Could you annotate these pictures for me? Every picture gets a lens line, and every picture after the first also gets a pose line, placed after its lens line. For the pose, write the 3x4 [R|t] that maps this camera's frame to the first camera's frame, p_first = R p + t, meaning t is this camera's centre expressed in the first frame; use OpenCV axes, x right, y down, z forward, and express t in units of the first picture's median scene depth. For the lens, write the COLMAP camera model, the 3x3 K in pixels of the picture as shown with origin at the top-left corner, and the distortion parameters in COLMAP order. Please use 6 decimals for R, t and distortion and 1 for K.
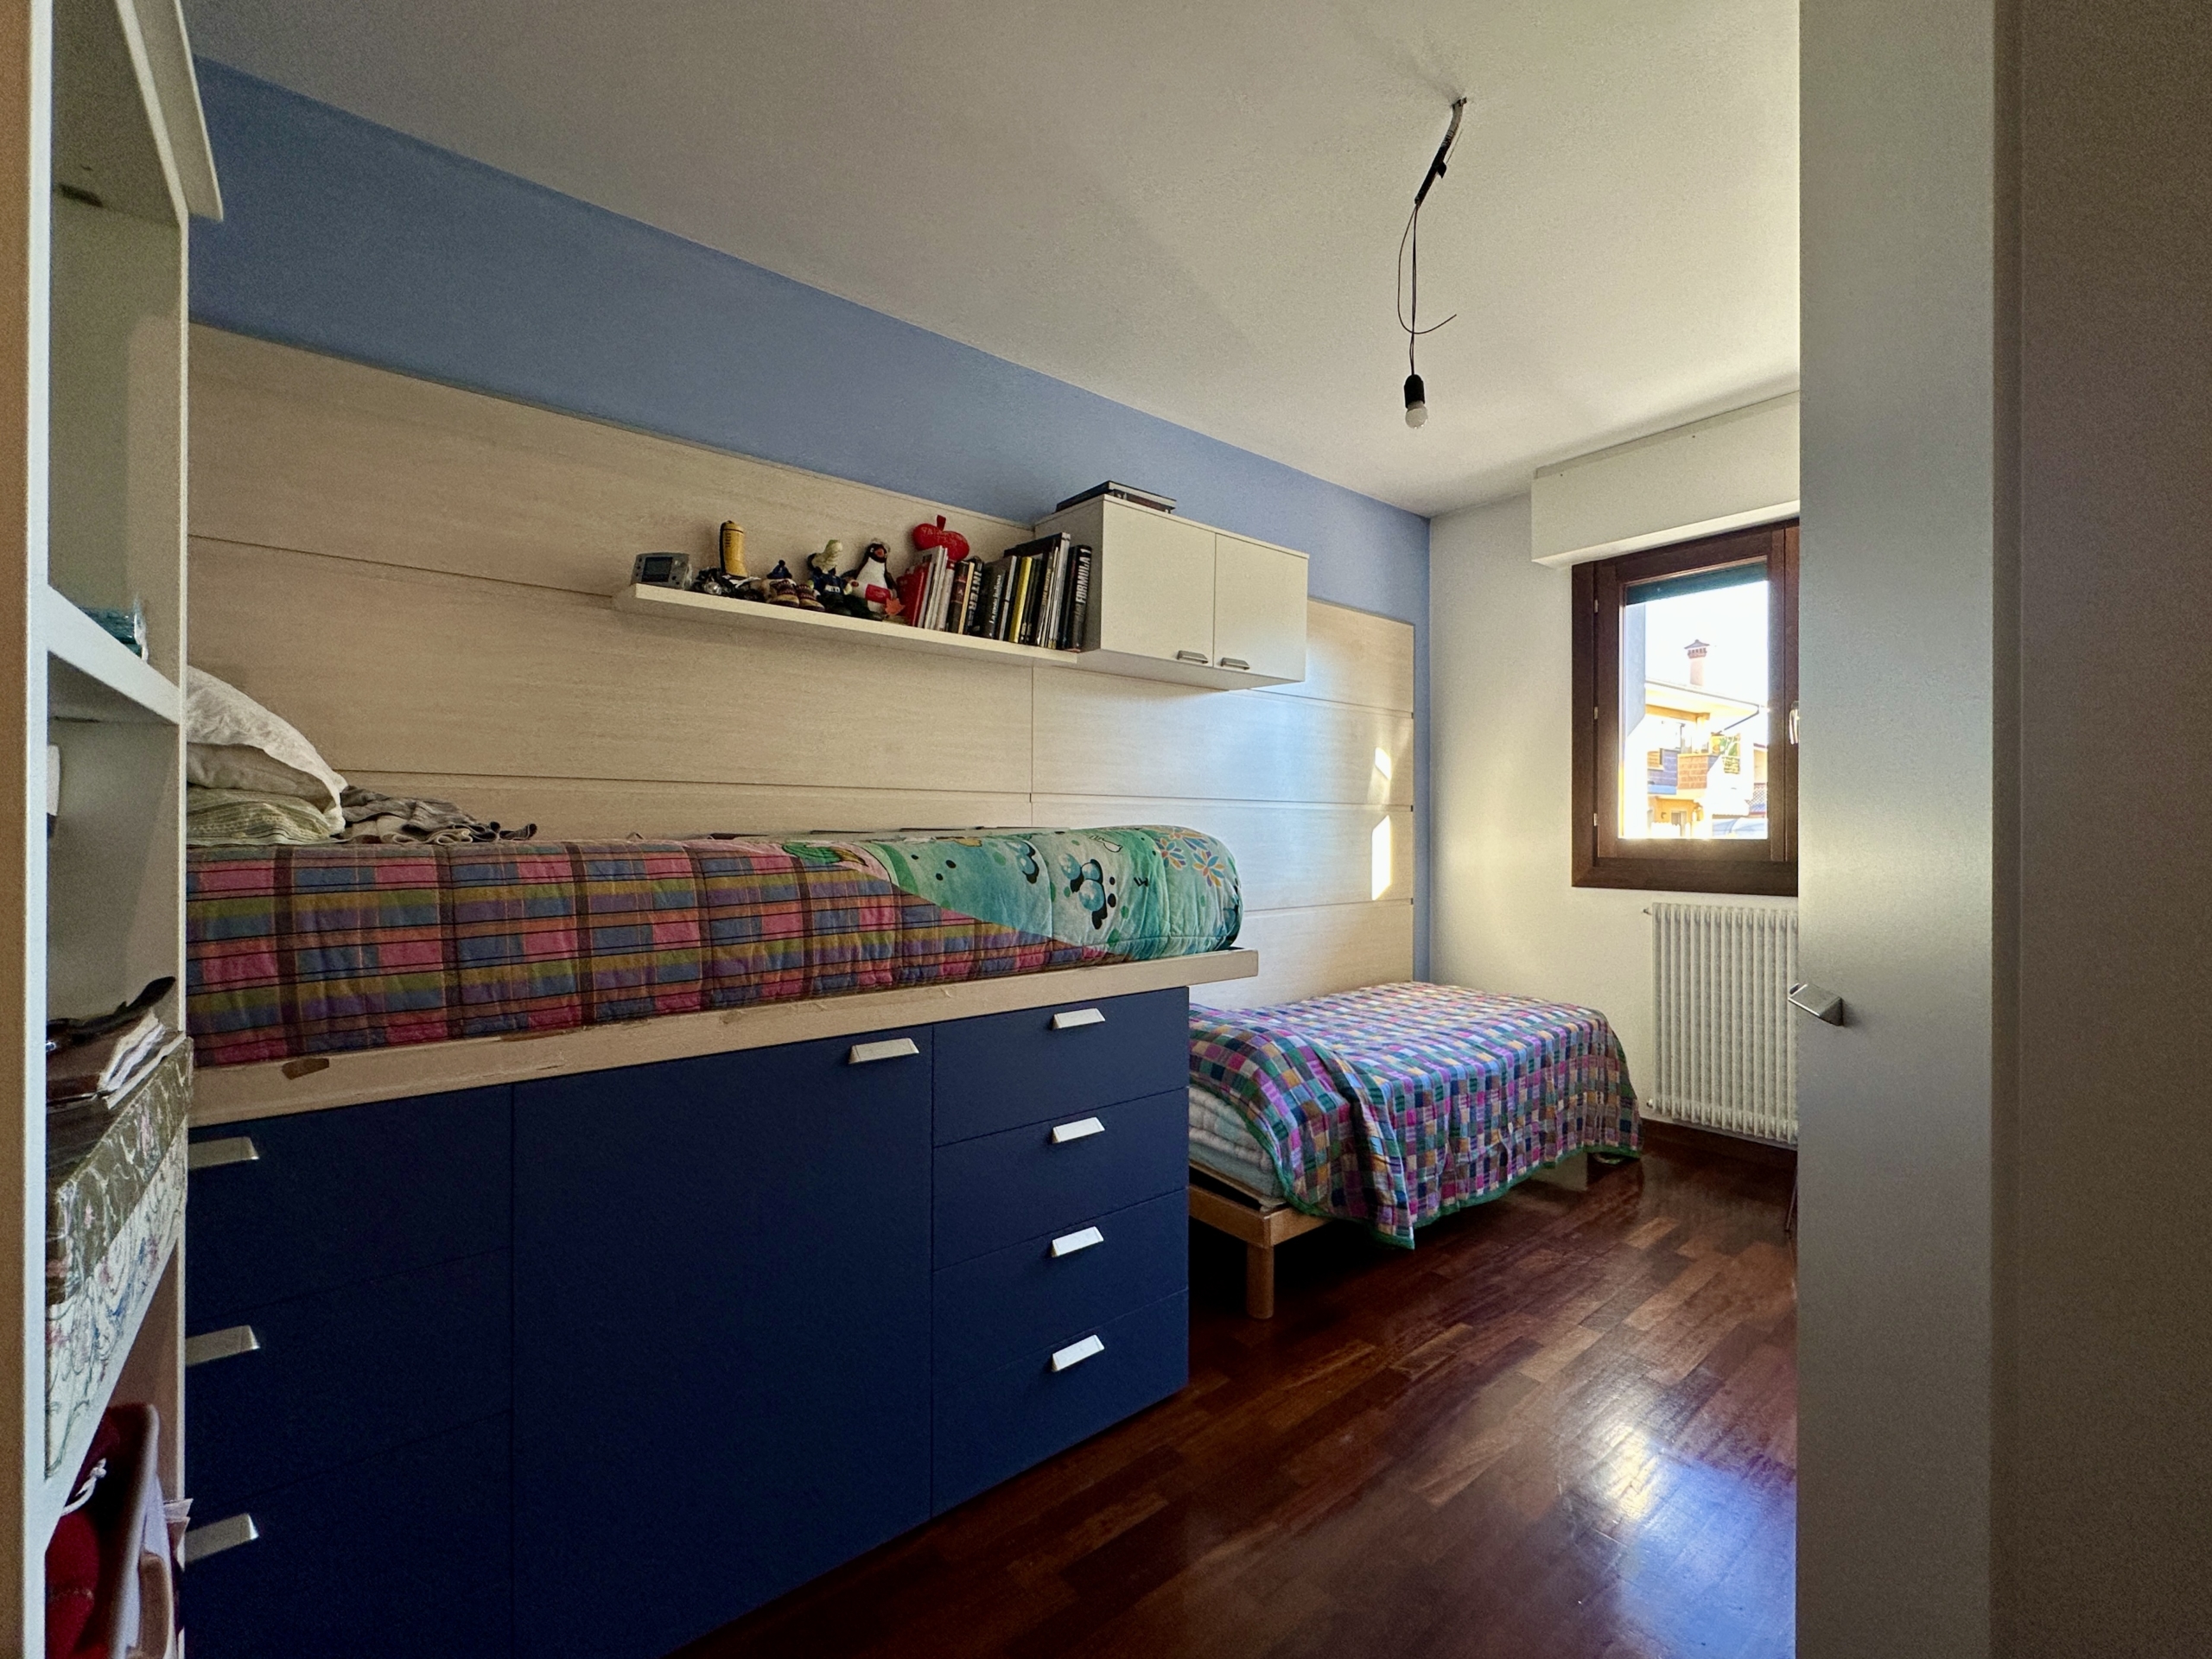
lens RADIAL K [[950.2, 0, 1106.0], [0, 950.2, 829.5], [0, 0, 1]] dist [-0.001304, 0.000134]
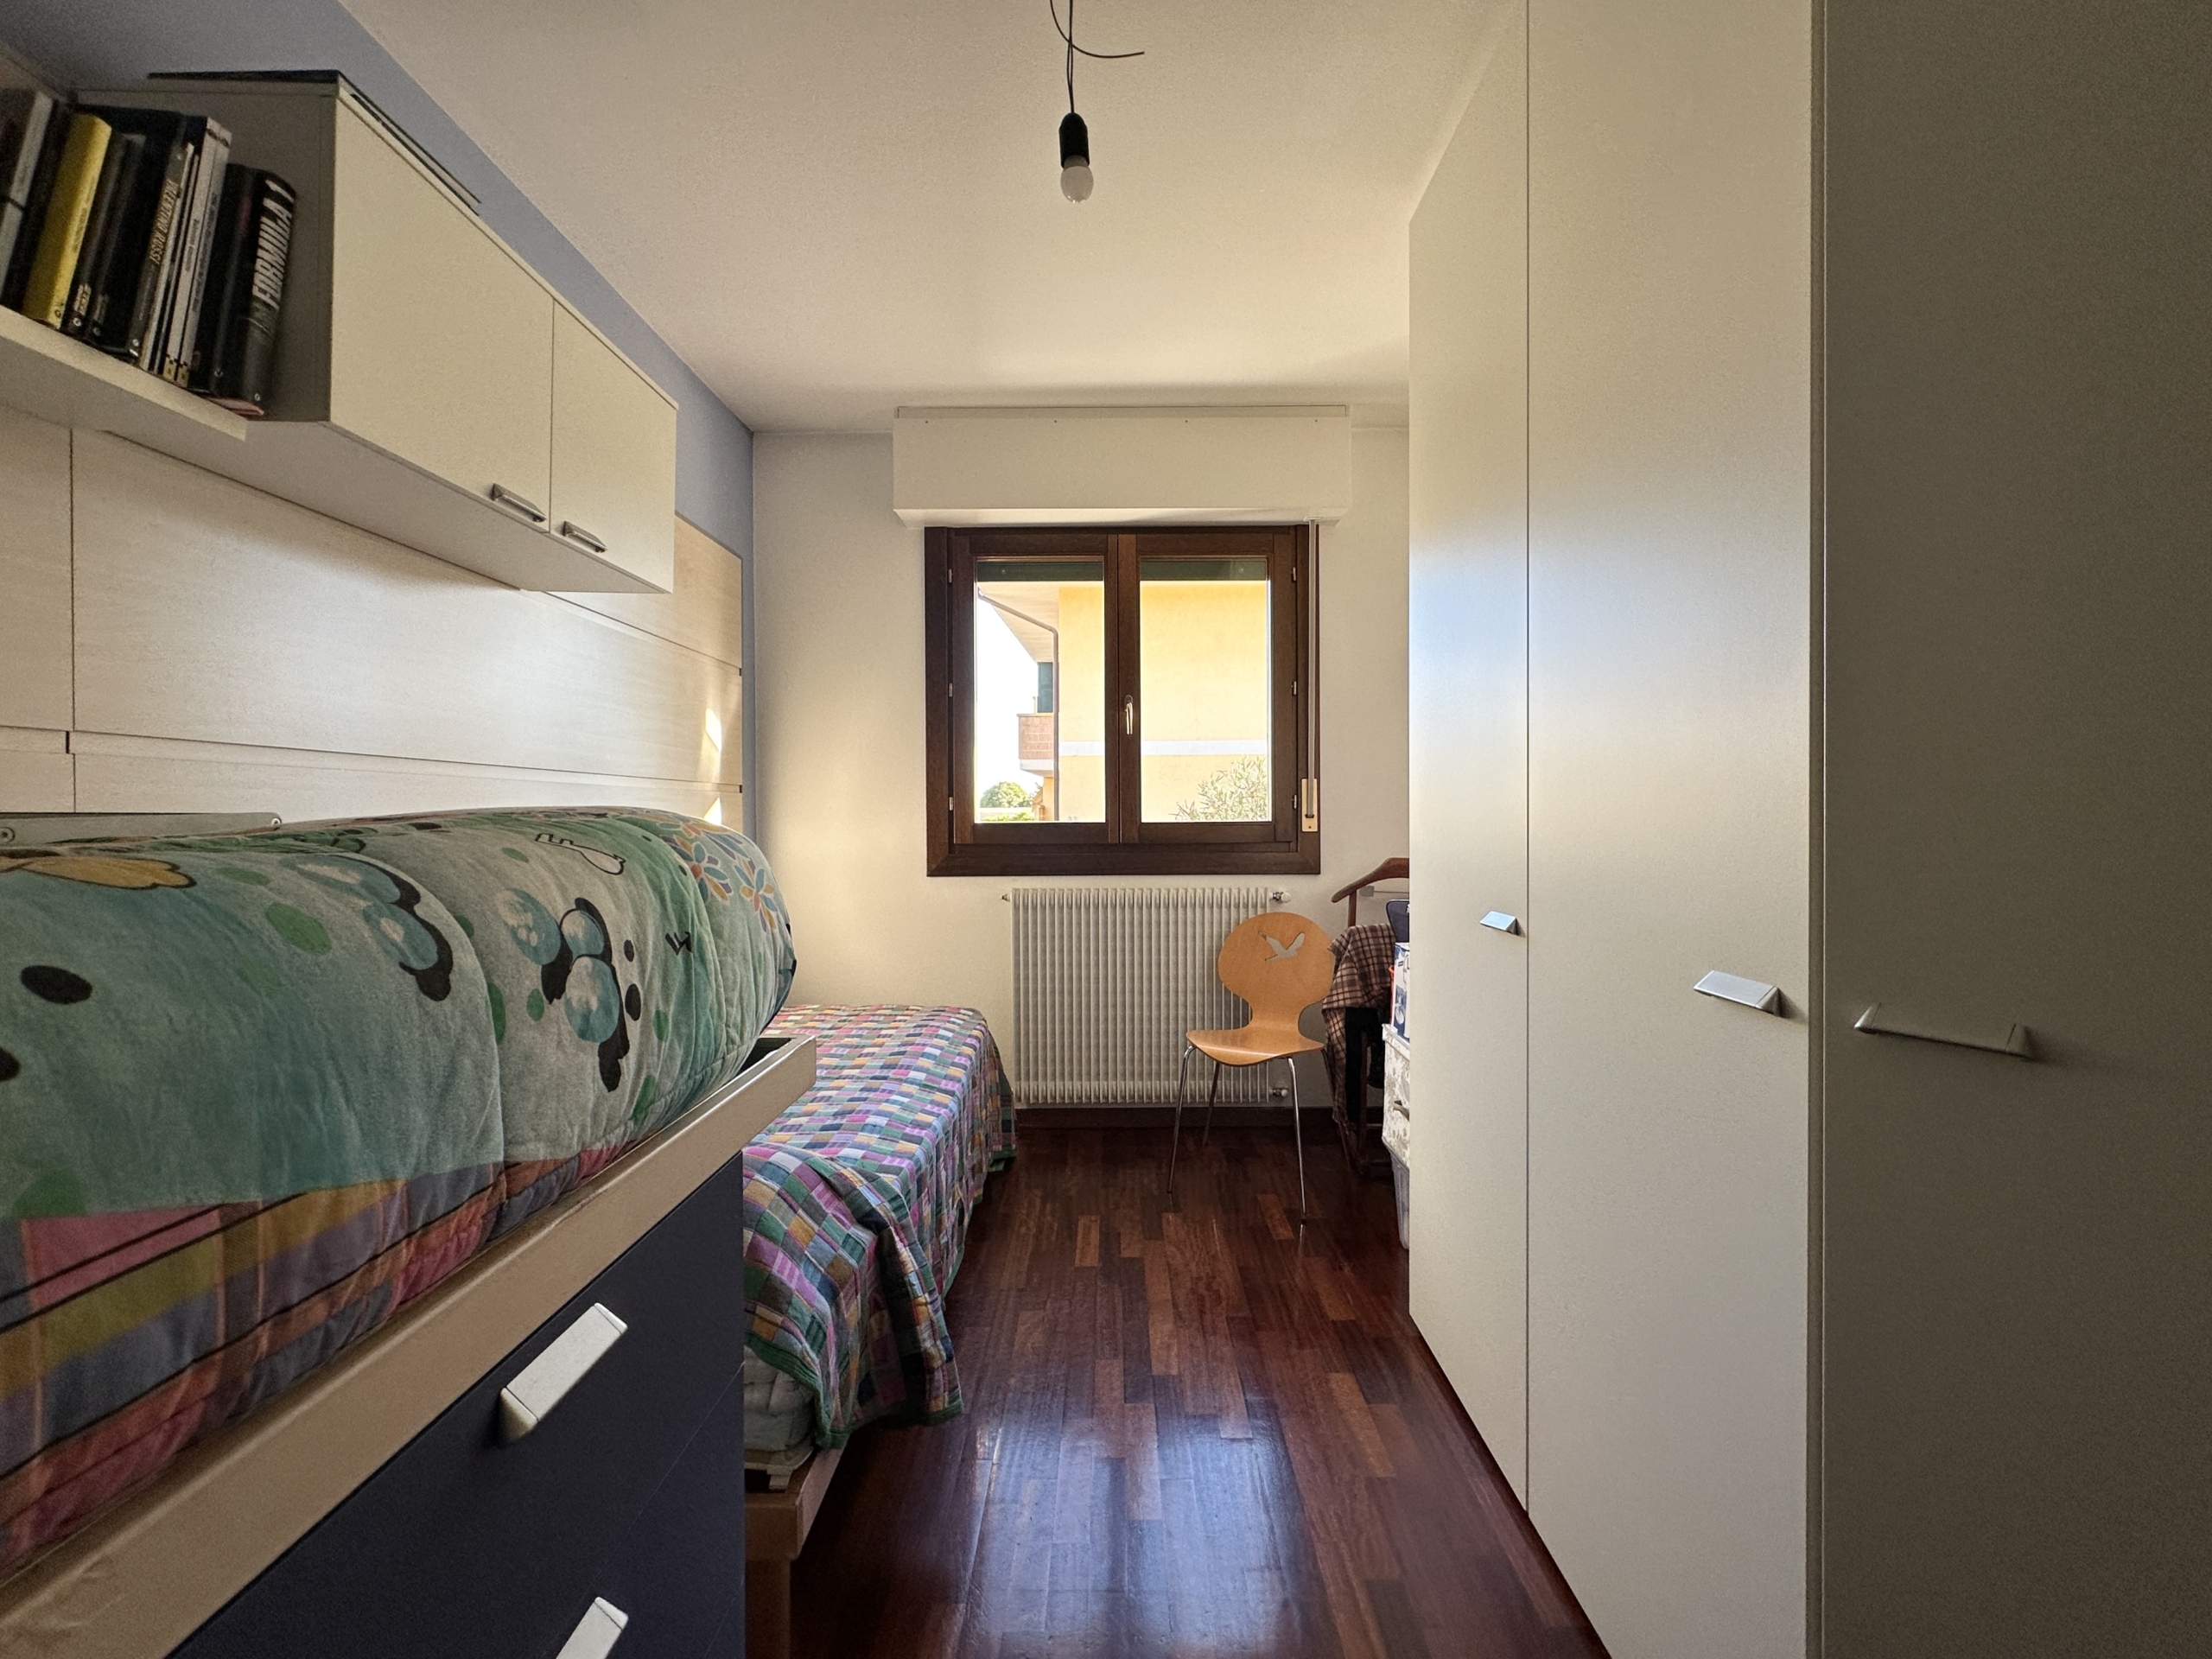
lens RADIAL K [[900.6, 0, 1102.5], [0, 900.6, 823.4], [0, 0, 1]] dist [-0.000085, -0.000151]
pose [[0.634169, -0.010510, 0.773123, -0.119739], [0.003458, 0.999936, 0.010757, -0.000370], [-0.773186, -0.004148, 0.634165, 0.489485]]
